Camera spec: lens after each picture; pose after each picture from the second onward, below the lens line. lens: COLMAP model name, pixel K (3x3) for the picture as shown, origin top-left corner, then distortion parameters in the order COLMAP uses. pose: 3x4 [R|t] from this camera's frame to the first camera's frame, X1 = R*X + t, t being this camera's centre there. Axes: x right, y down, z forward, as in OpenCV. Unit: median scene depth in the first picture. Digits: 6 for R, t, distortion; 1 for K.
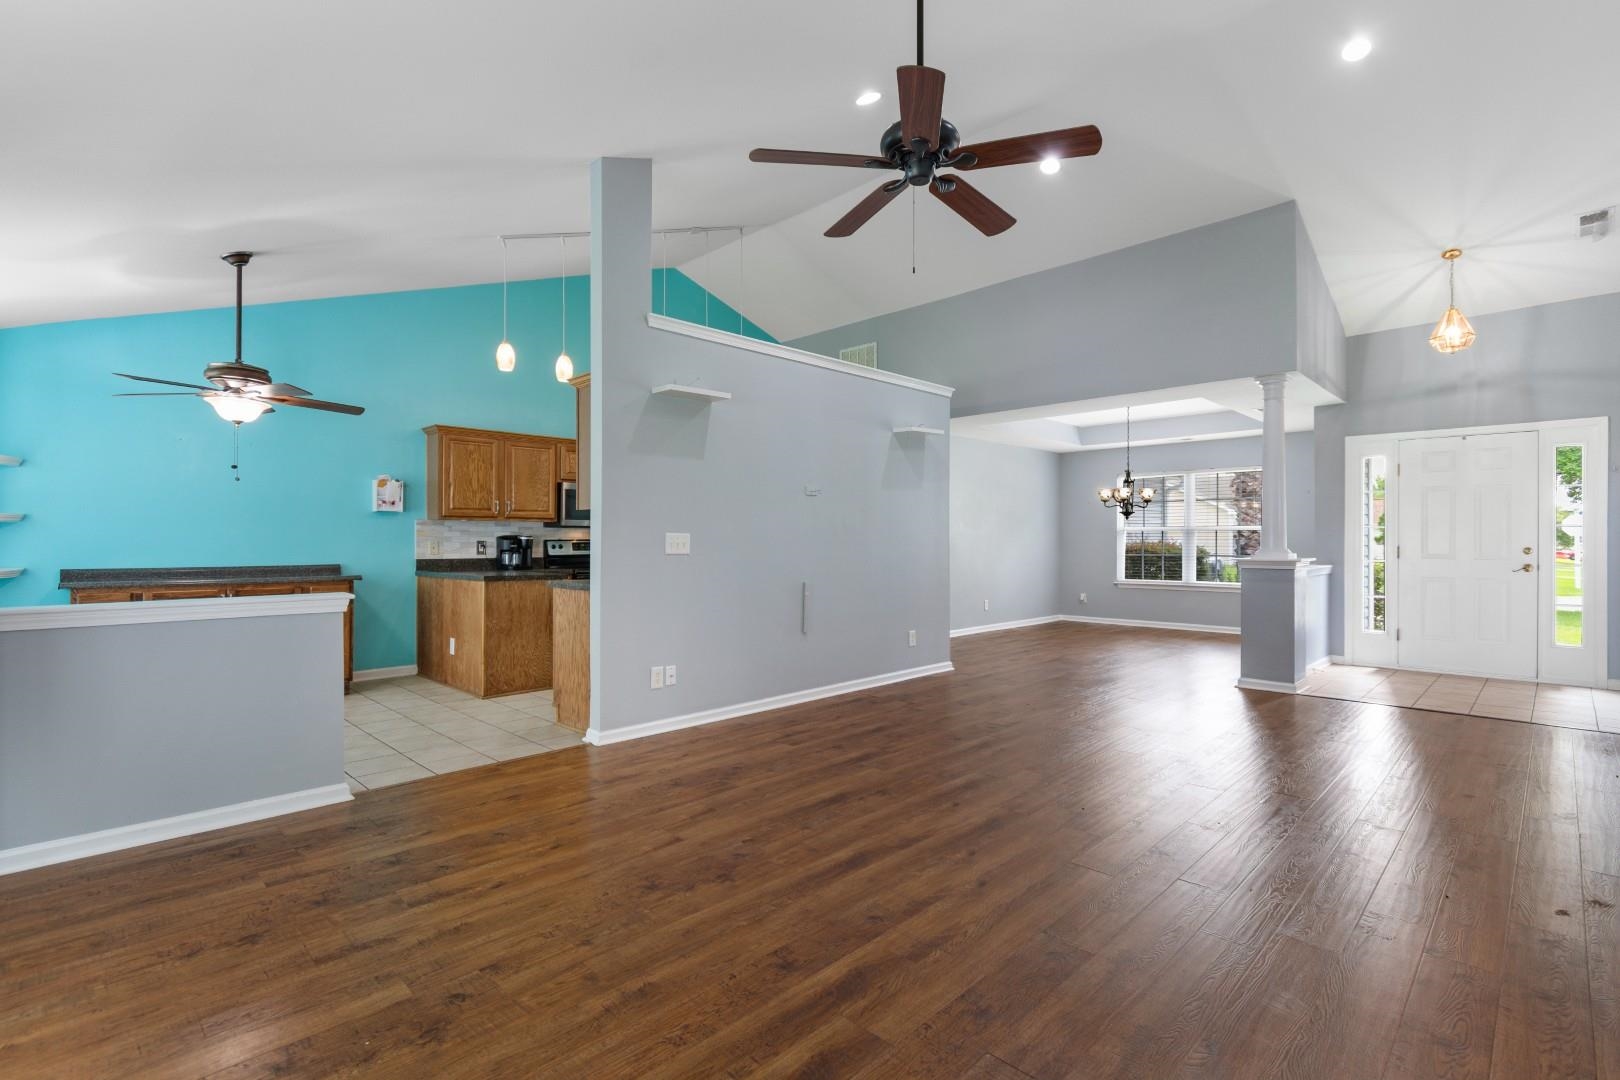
lens RADIAL K [[778.3, 0, 818.5], [0, 778.3, 542.9], [0, 0, 1]] dist [0.005264, -0.001405]
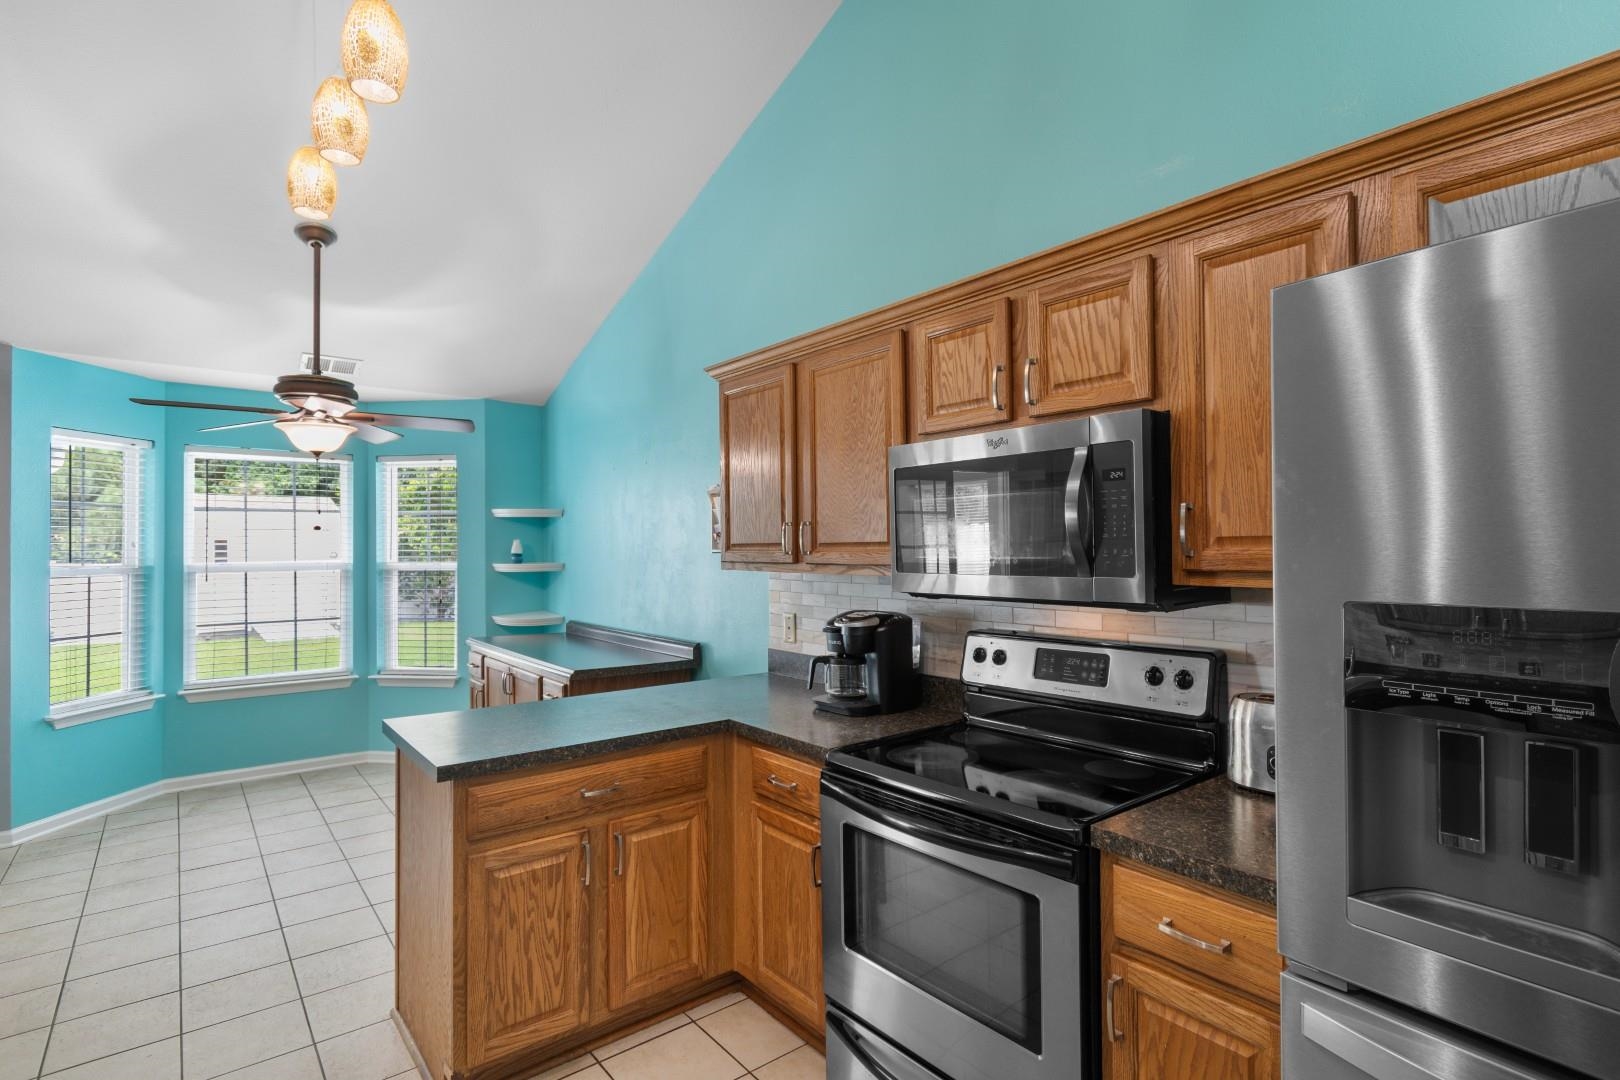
lens RADIAL K [[785.7, 0, 807.1], [0, 785.7, 539.1], [0, 0, 1]] dist [0.002574, -0.001983]
pose [[-0.099139, -0.010824, -0.995015, -0.026197], [0.003444, 0.999931, -0.011220, -0.042346], [0.995068, -0.004539, -0.099095, 1.081636]]
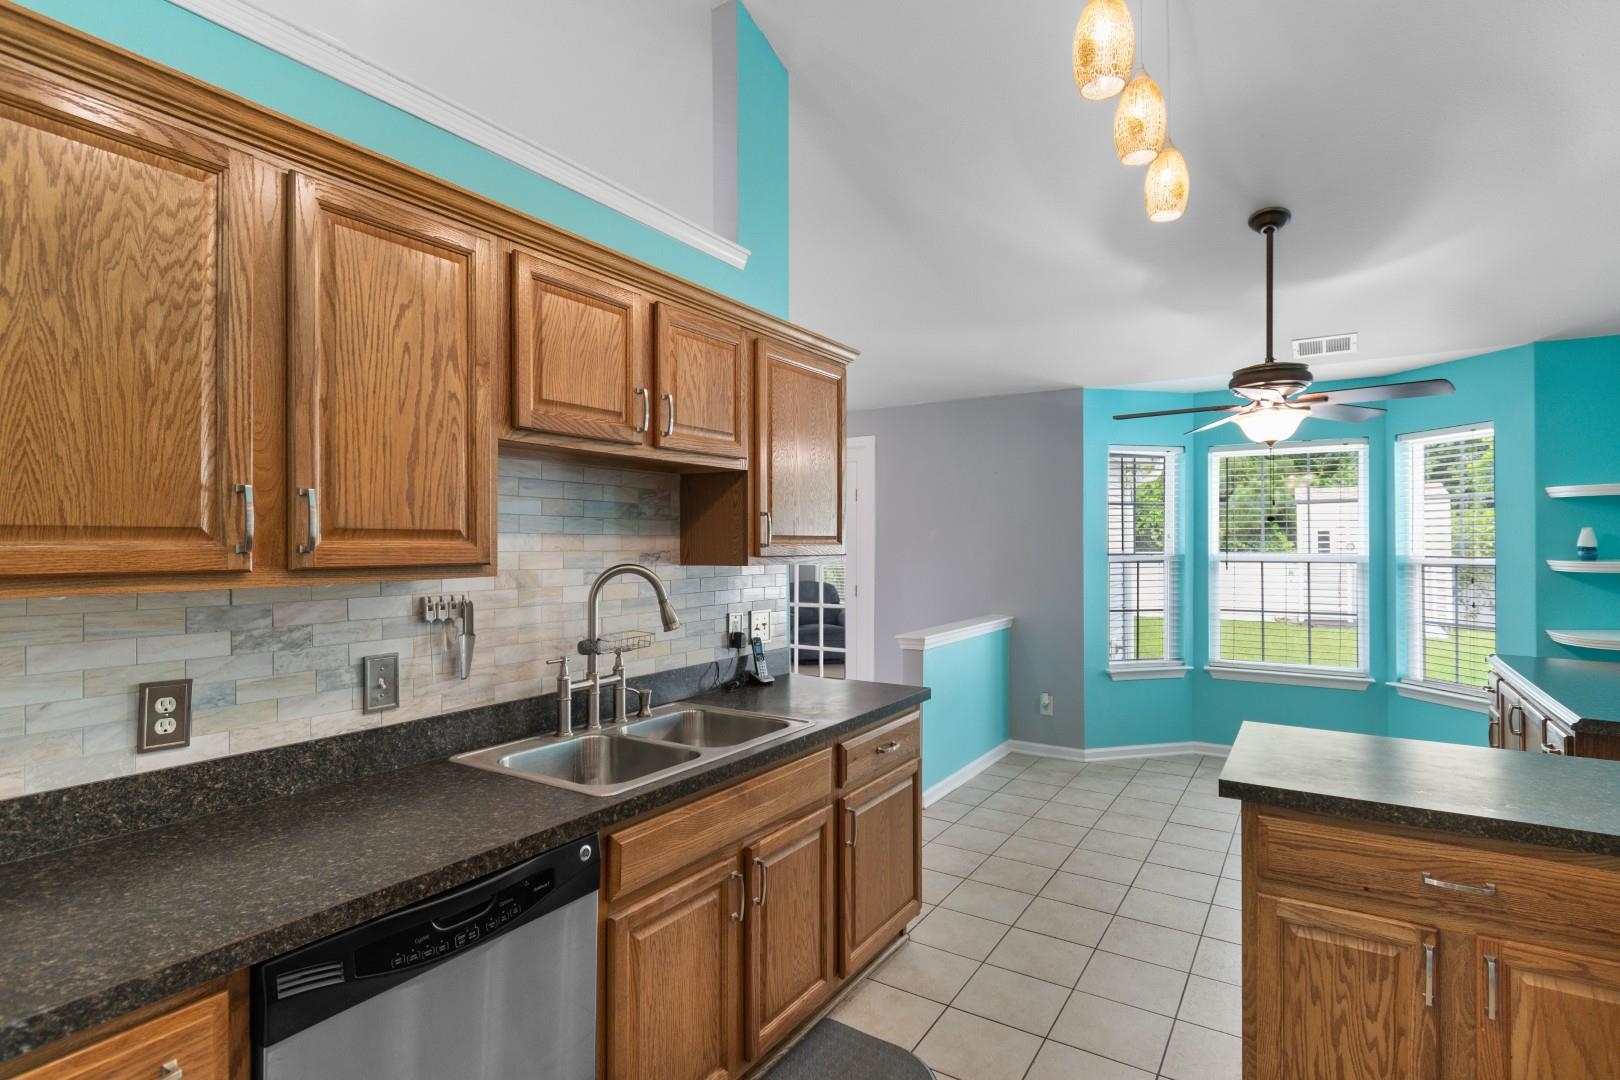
lens RADIAL K [[802.3, 0, 821.2], [0, 802.3, 537.4], [0, 0, 1]] dist [-0.000795, -0.001929]
pose [[-0.972708, -0.000911, -0.232032, -0.108347], [0.000164, 0.999989, -0.004614, -0.042178], [0.232034, -0.004526, -0.972697, 1.148007]]
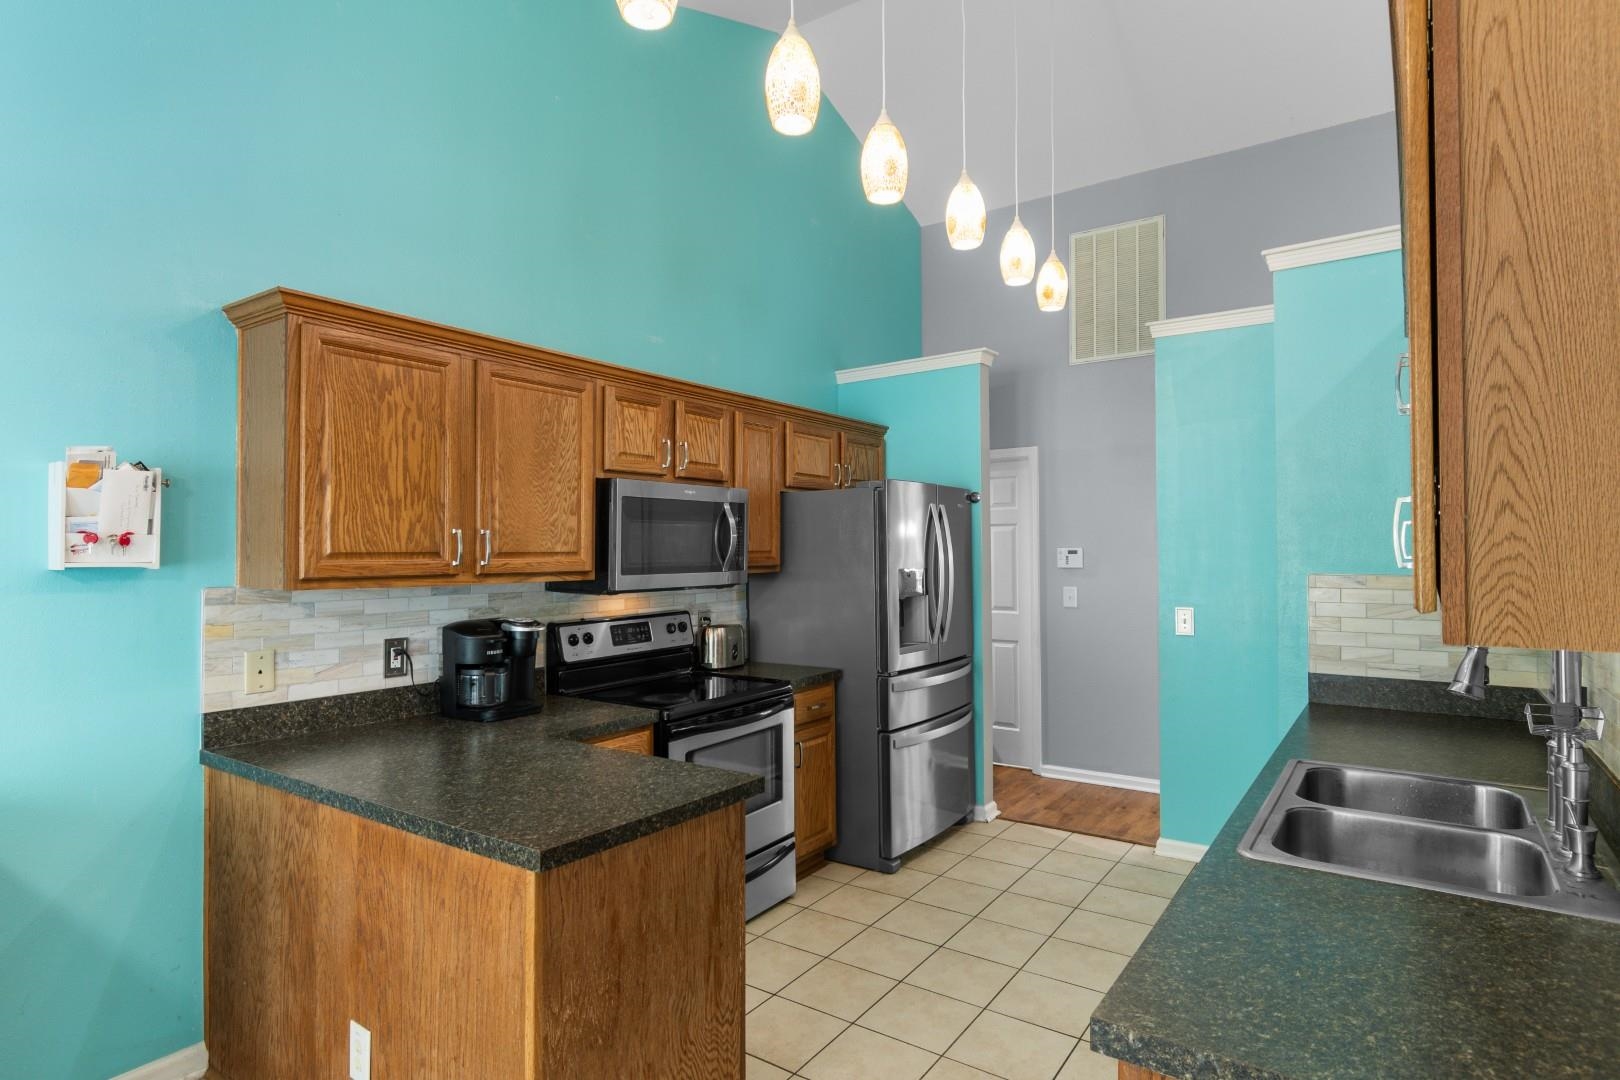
lens RADIAL K [[860.6, 0, 808.5], [0, 860.6, 539.1], [0, 0, 1]] dist [0.000391, -0.003411]
pose [[0.984112, -0.002607, 0.177528, -0.336455], [0.005565, 0.999854, -0.016167, -0.043669], [-0.177460, 0.016898, 0.983983, 0.611286]]
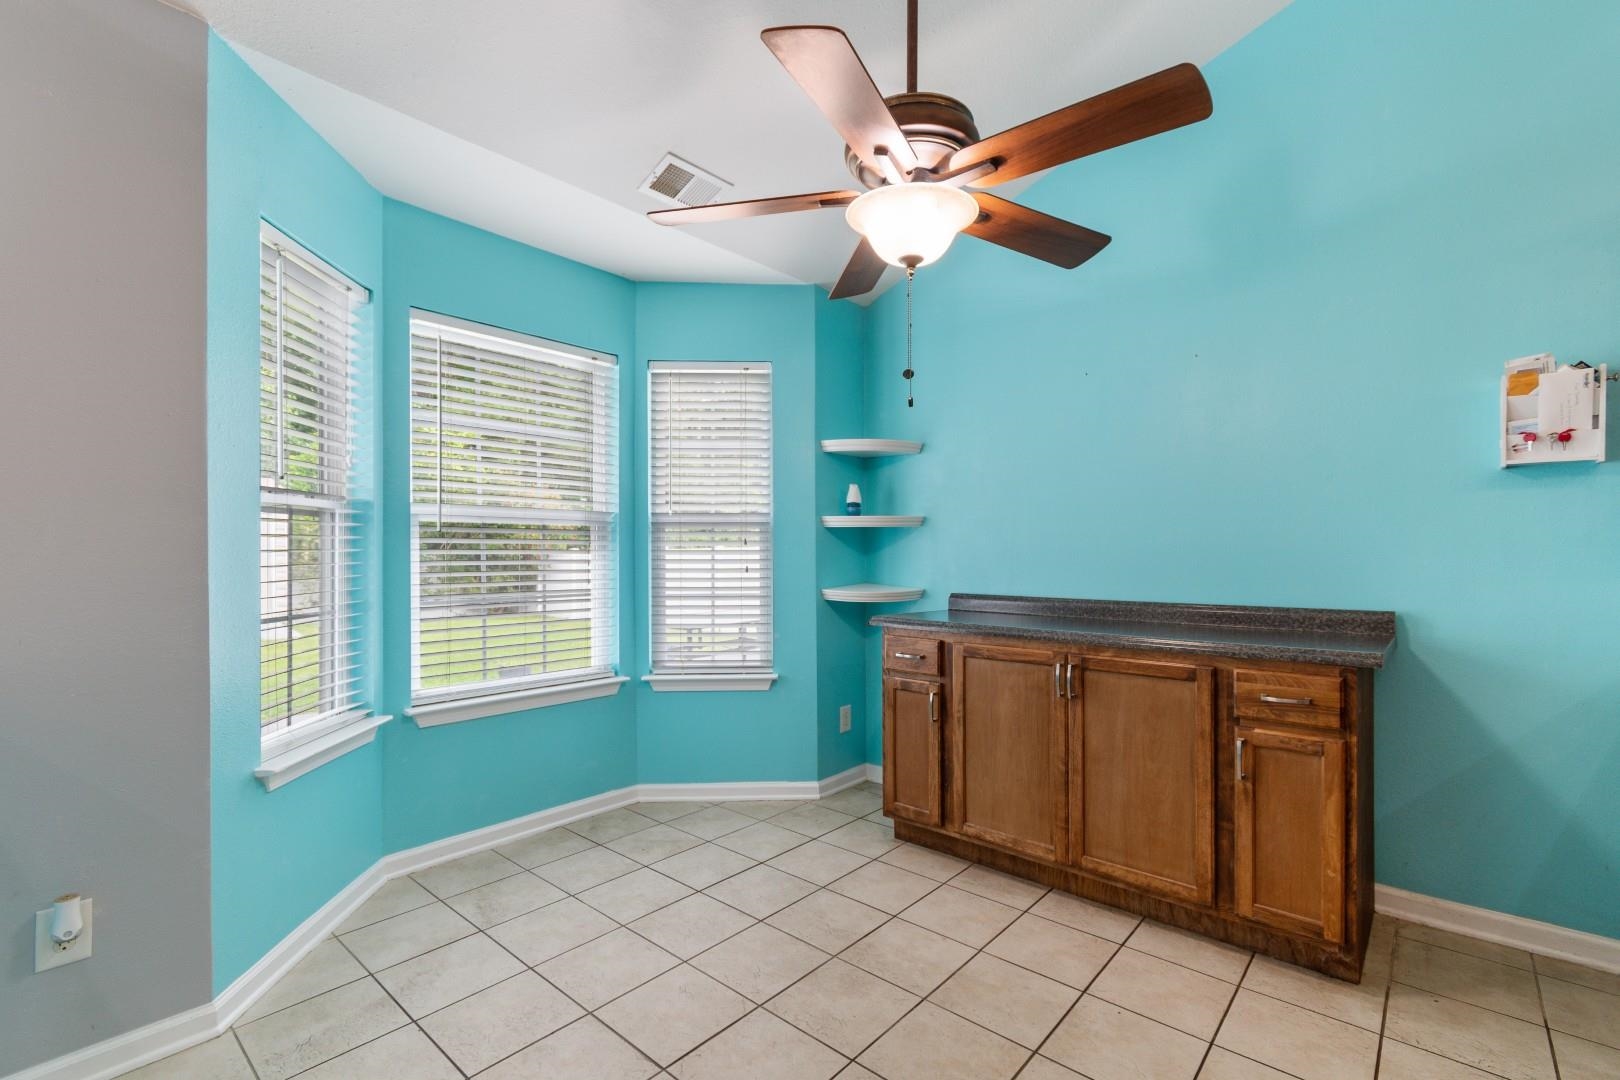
lens RADIAL K [[717.9, 0, 816.0], [0, 717.9, 553.1], [0, 0, 1]] dist [0.003064, -0.002767]
pose [[0.077622, 0.001370, -0.996982, -0.261880], [0.001145, 0.999998, 0.001463, -0.002171], [0.996982, -0.001255, 0.077621, 0.647792]]
